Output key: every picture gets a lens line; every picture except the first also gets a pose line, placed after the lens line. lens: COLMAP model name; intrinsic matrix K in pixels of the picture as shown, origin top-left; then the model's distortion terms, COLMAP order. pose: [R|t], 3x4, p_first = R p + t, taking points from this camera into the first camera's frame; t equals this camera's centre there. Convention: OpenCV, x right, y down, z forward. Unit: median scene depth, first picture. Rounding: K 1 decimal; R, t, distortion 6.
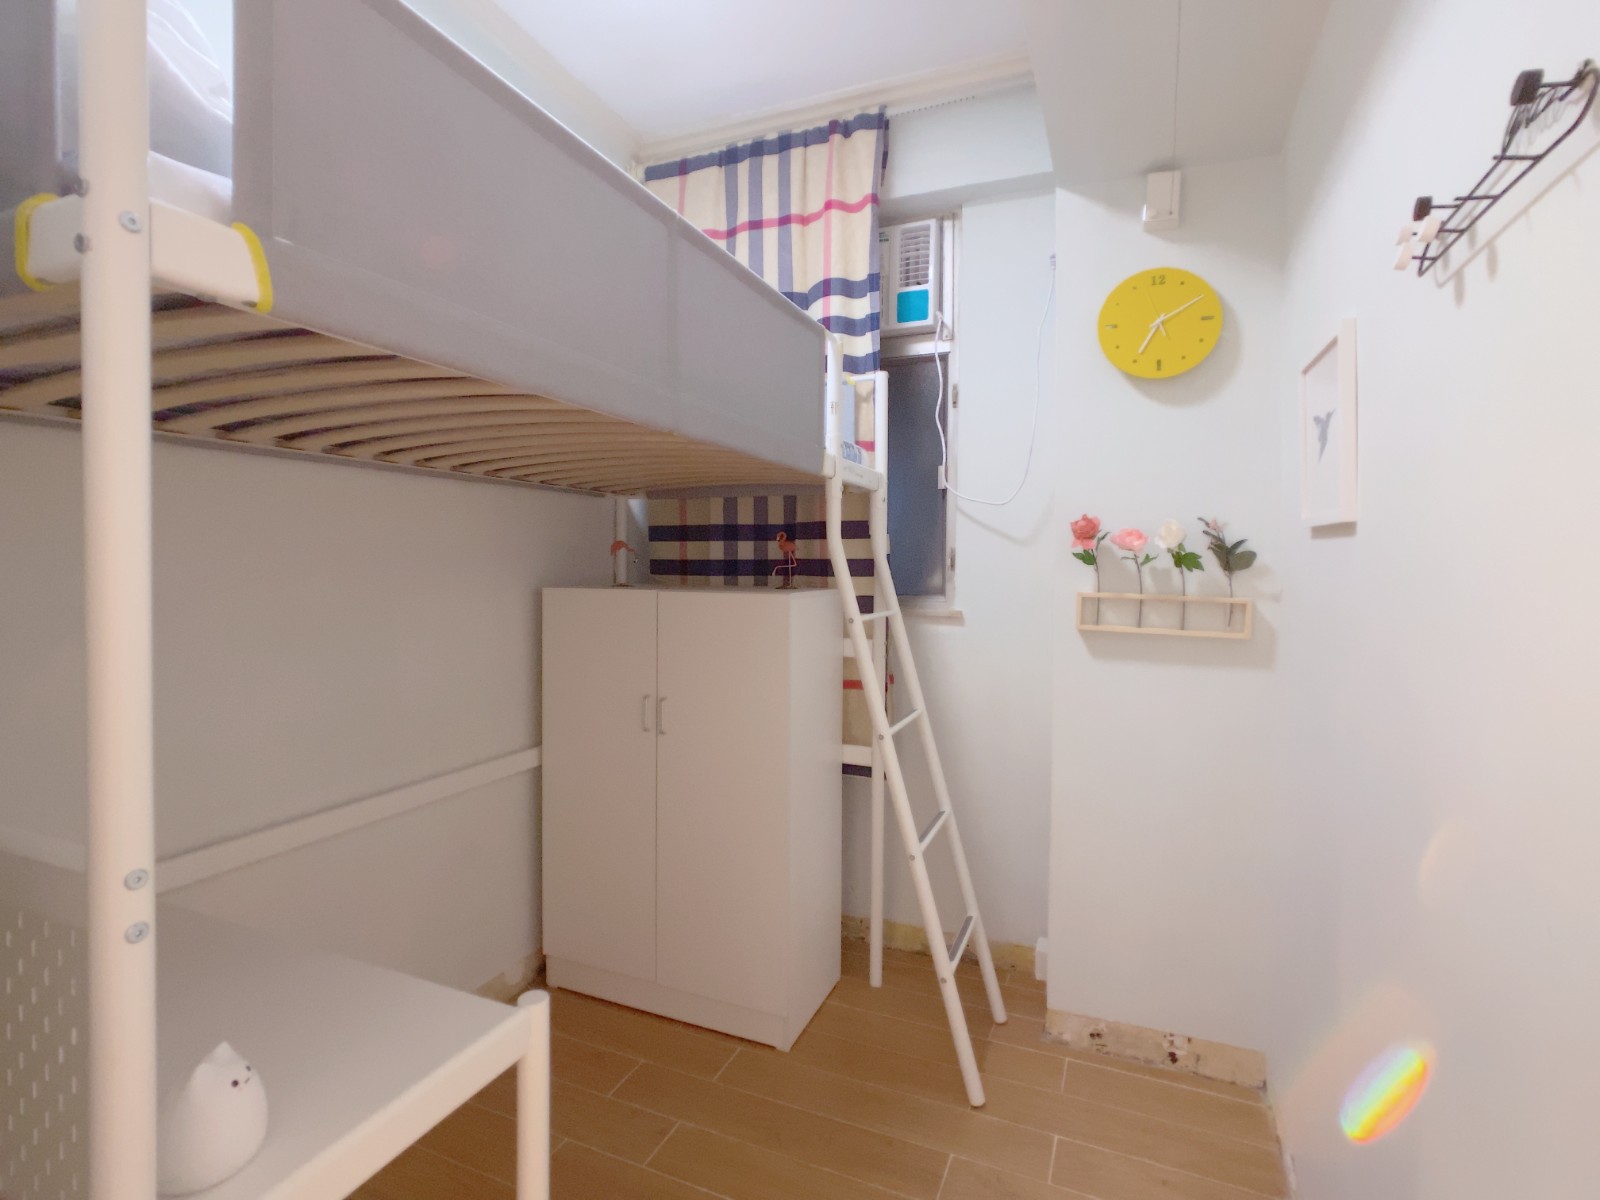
lens RADIAL K [[783.5, 0, 792.6], [0, 783.5, 577.8], [0, 0, 1]] dist [-0.010934, 0.001190]
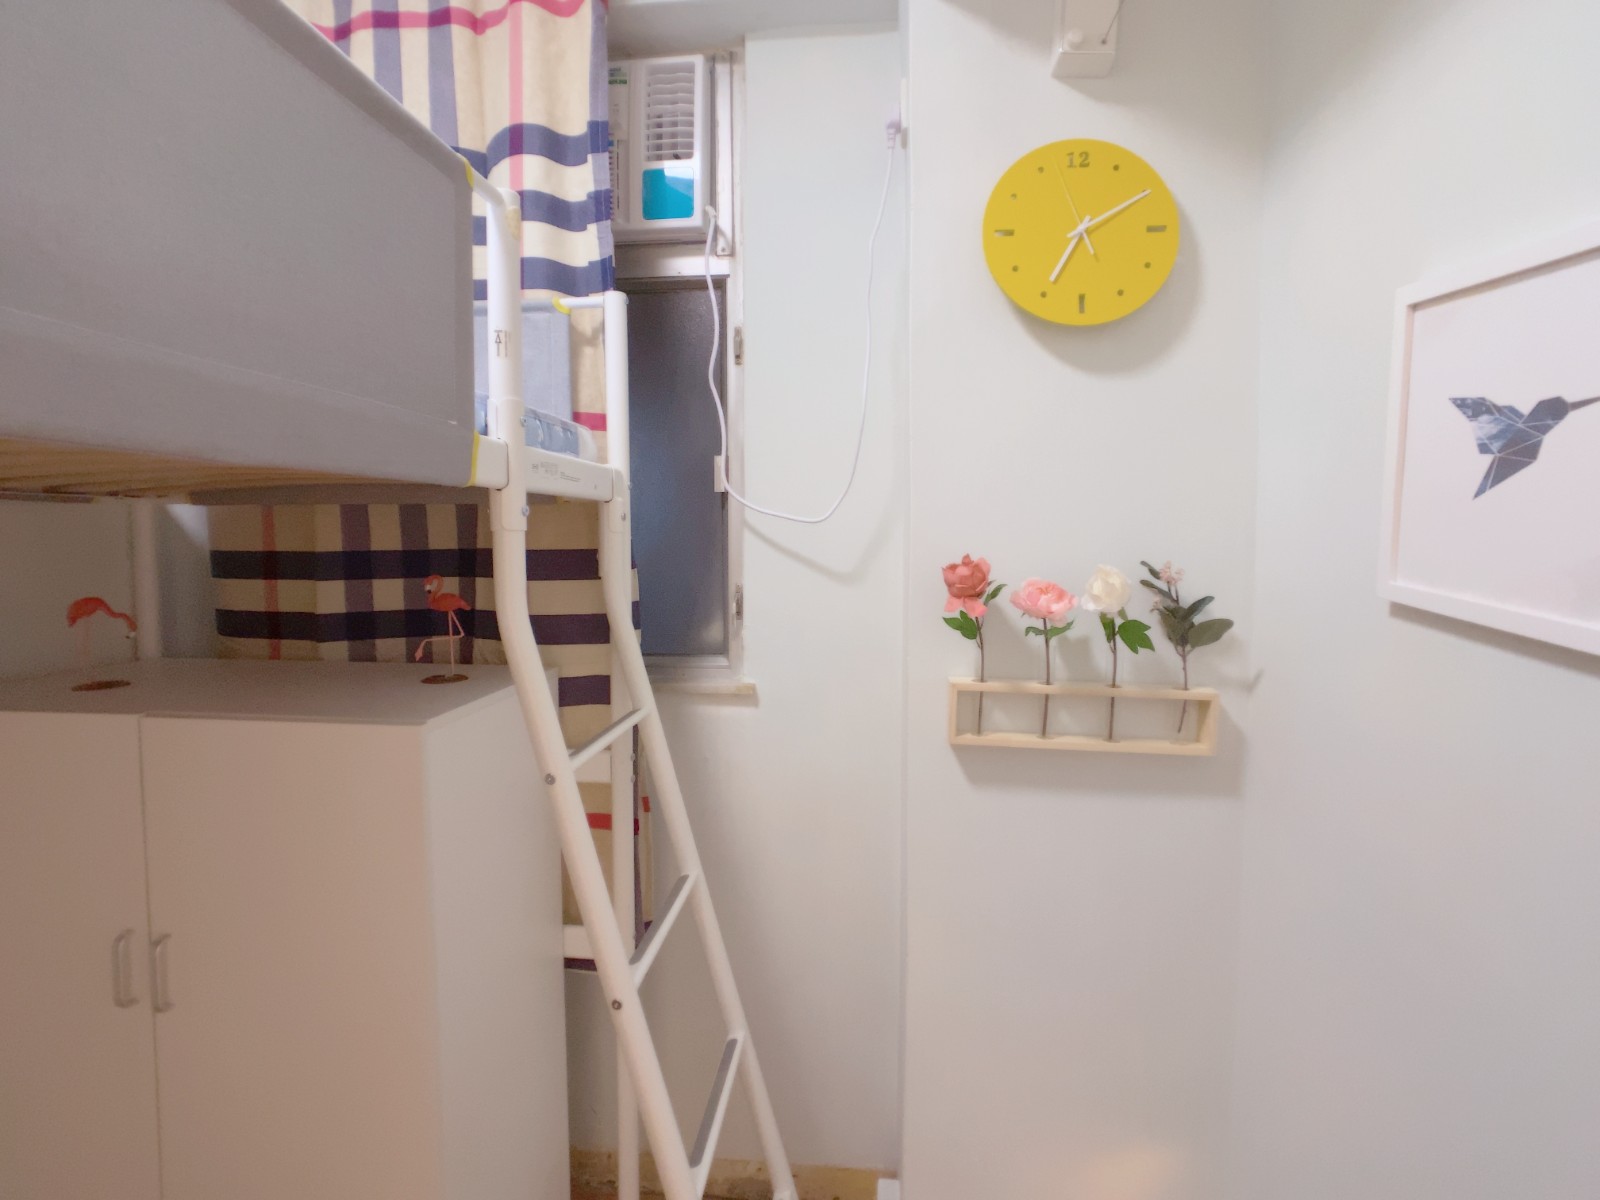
lens RADIAL K [[761.5, 0, 806.8], [0, 761.5, 579.2], [0, 0, 1]] dist [-0.022413, -0.000270]
pose [[0.953458, -0.027752, 0.300246, 0.073599], [0.014213, 0.998785, 0.047183, -0.074869], [-0.301191, -0.040720, 0.952694, 0.406553]]
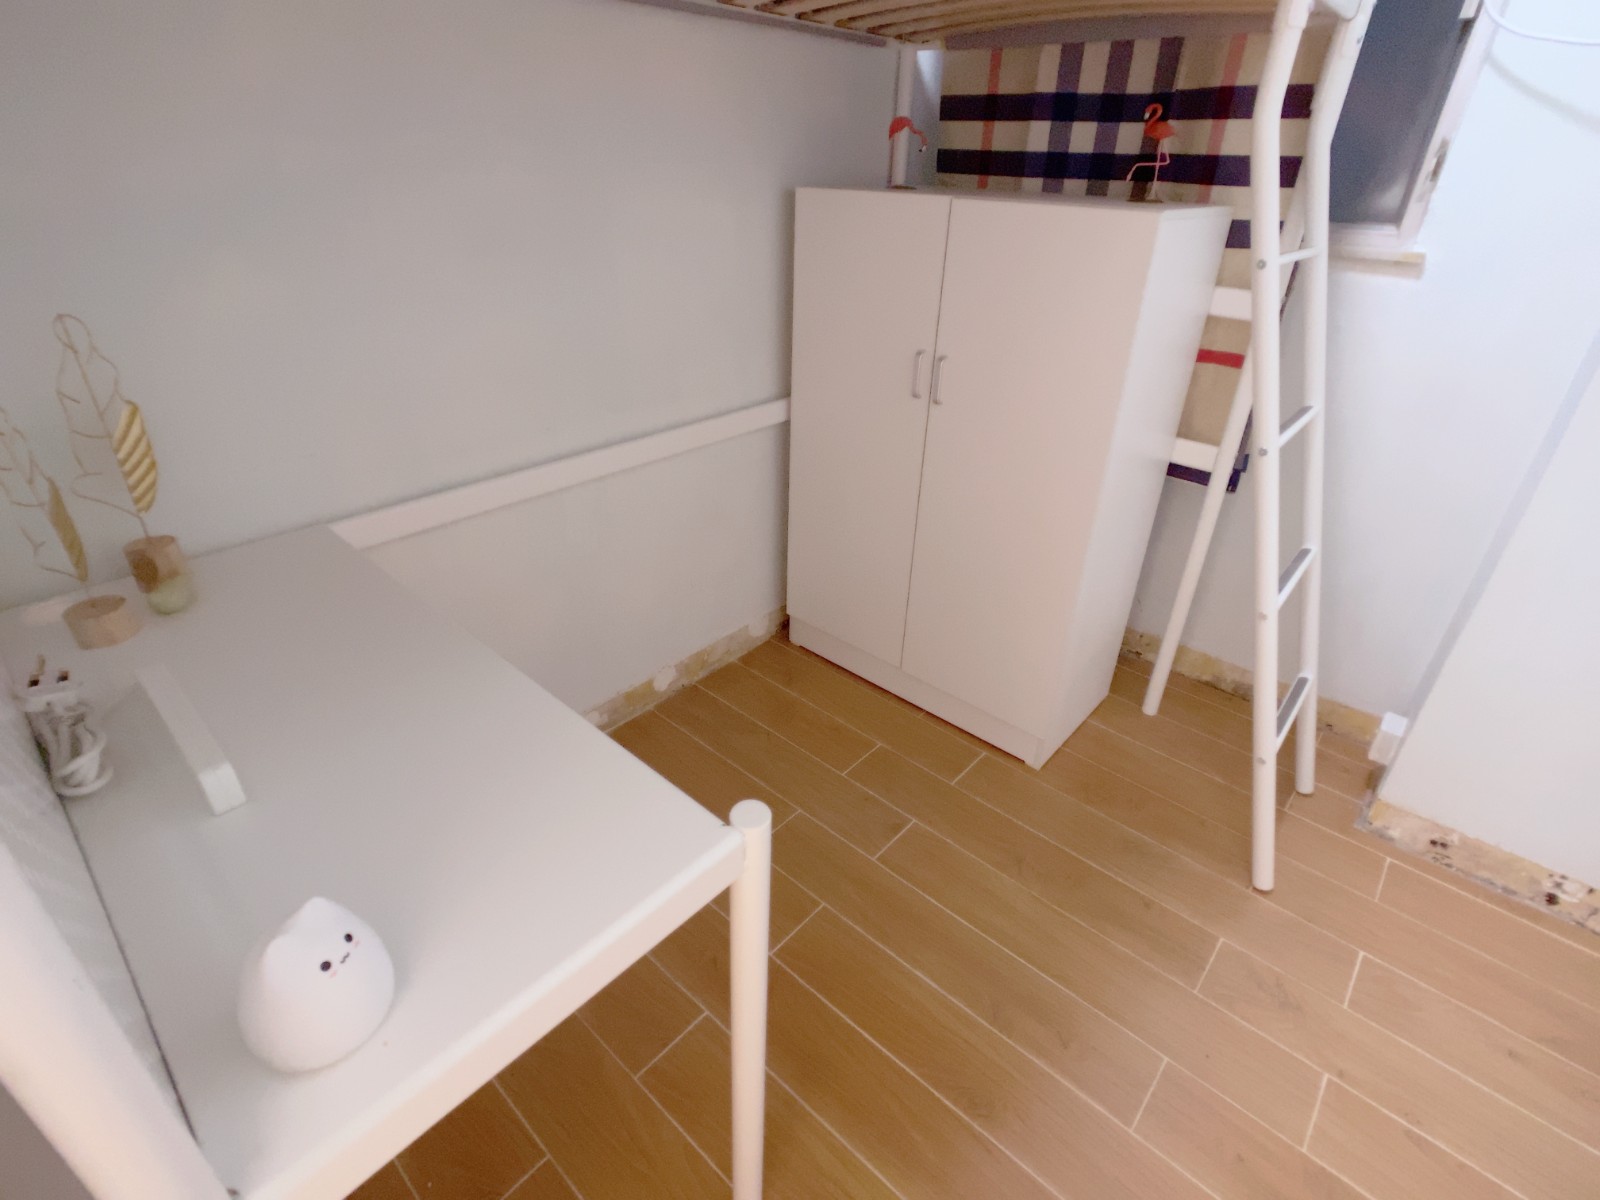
lens RADIAL K [[785.4, 0, 794.1], [0, 785.4, 576.1], [0, 0, 1]] dist [-0.018276, 0.000550]
pose [[0.947498, 0.165789, -0.273425, -0.053793], [-0.022594, 0.887666, 0.459934, -0.002524], [0.318962, -0.429609, 0.844807, 0.204245]]
